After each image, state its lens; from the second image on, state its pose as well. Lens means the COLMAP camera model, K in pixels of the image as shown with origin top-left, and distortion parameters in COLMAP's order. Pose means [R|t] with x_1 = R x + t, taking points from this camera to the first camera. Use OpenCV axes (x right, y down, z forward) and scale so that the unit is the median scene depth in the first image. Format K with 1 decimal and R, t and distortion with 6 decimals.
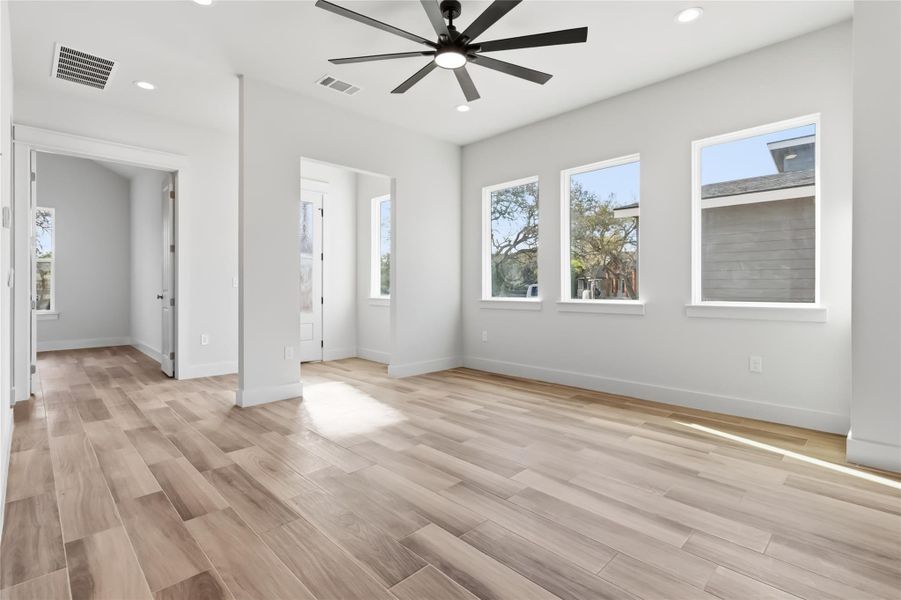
lens RADIAL K [[429.4, 0, 457.8], [0, 429.4, 289.0], [0, 0, 1]] dist [0.003108, 0.000545]
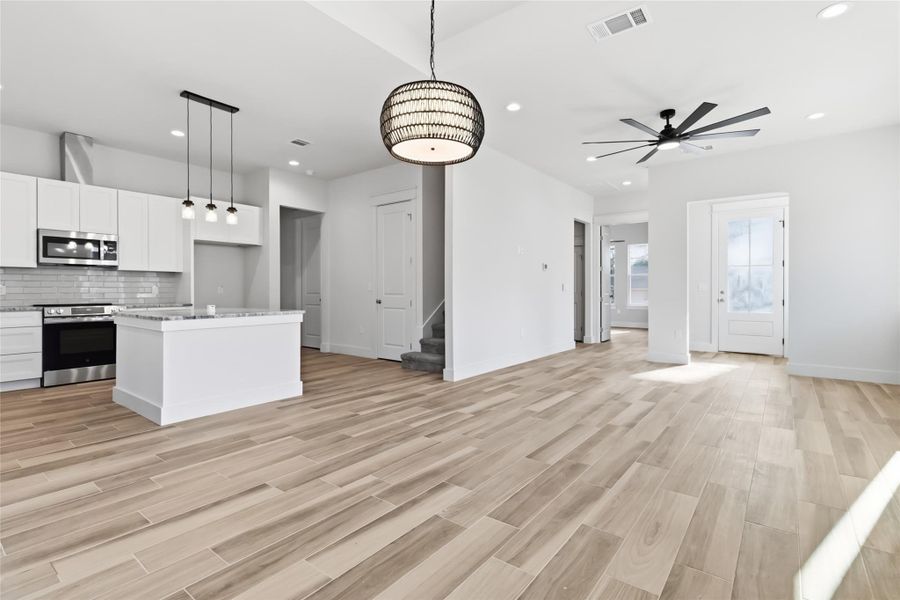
lens RADIAL K [[424.9, 0, 452.1], [0, 424.9, 291.1], [0, 0, 1]] dist [0.012135, -0.000130]
pose [[0.121581, 0.001473, -0.992580, 1.099904], [-0.000498, 0.999999, 0.001423, -0.003549], [0.992581, 0.000321, 0.121581, 0.025698]]
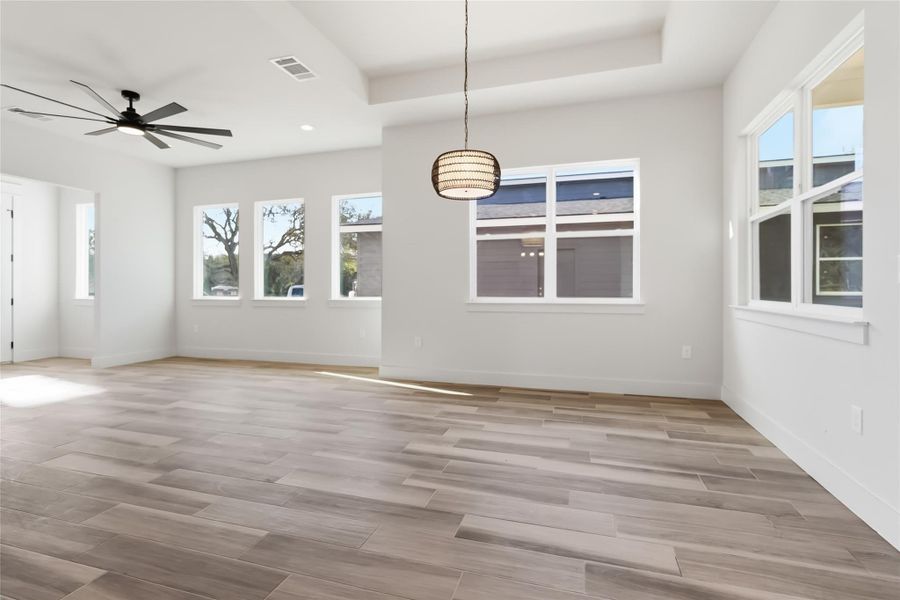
lens RADIAL K [[429.0, 0, 457.3], [0, 429.0, 289.0], [0, 0, 1]] dist [0.003108, 0.000545]
pose [[0.882938, -0.001905, 0.469486, 0.209223], [0.002885, 0.999995, -0.001368, 0.001765], [-0.469481, 0.002563, 0.882939, -0.605927]]
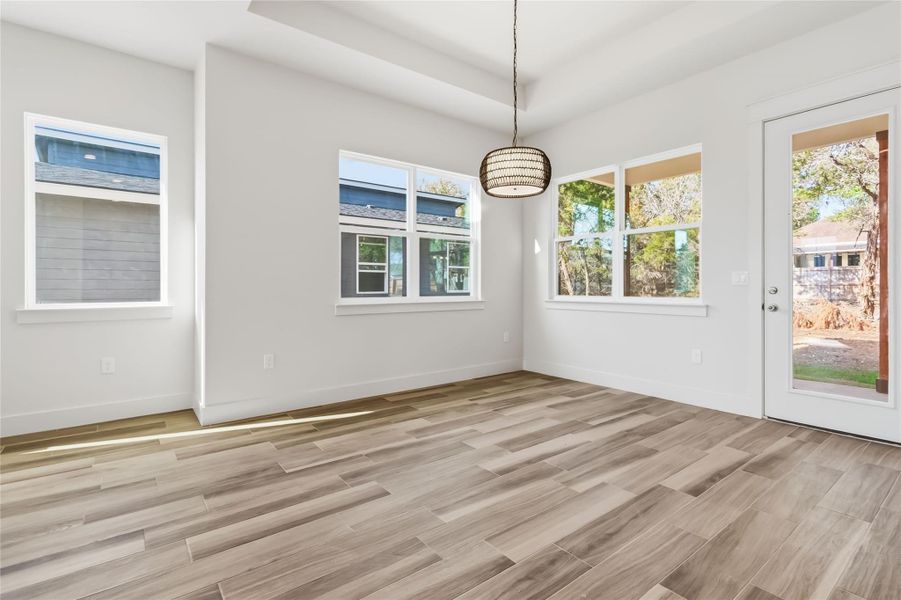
lens RADIAL K [[429.4, 0, 457.8], [0, 429.4, 289.0], [0, 0, 1]] dist [0.003108, 0.000545]
pose [[0.118589, -0.003314, 0.992938, -0.177911], [0.004234, 0.999987, 0.002832, -0.000273], [-0.992934, 0.003869, 0.118601, 0.076004]]
